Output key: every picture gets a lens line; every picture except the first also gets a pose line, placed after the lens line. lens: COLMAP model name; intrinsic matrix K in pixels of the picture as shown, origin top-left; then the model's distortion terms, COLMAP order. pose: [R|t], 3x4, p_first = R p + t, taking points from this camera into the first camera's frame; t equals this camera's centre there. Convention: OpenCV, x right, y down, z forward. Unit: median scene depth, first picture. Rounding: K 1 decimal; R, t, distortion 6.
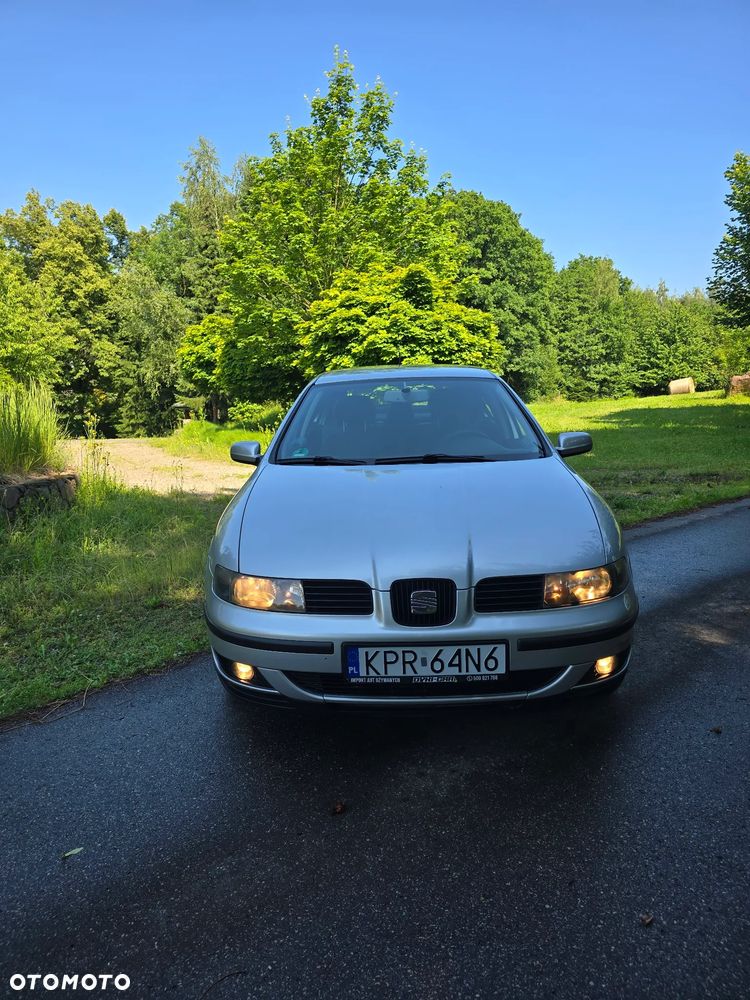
lens RADIAL K [[681.9, 0, 375.0], [0, 681.9, 500.0], [0, 0, 1]] dist [0.065423, -0.063875]
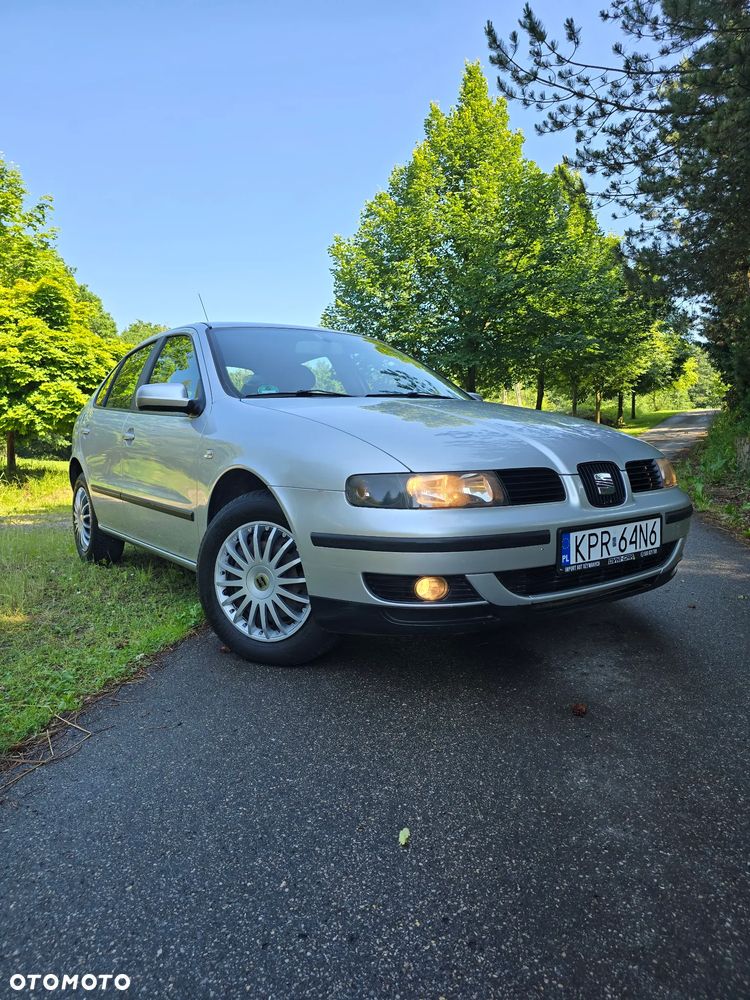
lens RADIAL K [[681.9, 0, 375.0], [0, 681.9, 500.0], [0, 0, 1]] dist [0.065423, -0.063875]
pose [[0.786829, -0.037500, 0.616031, -0.125224], [0.103465, 0.992041, -0.071763, 0.032435], [-0.608437, 0.120203, 0.784446, 0.064296]]
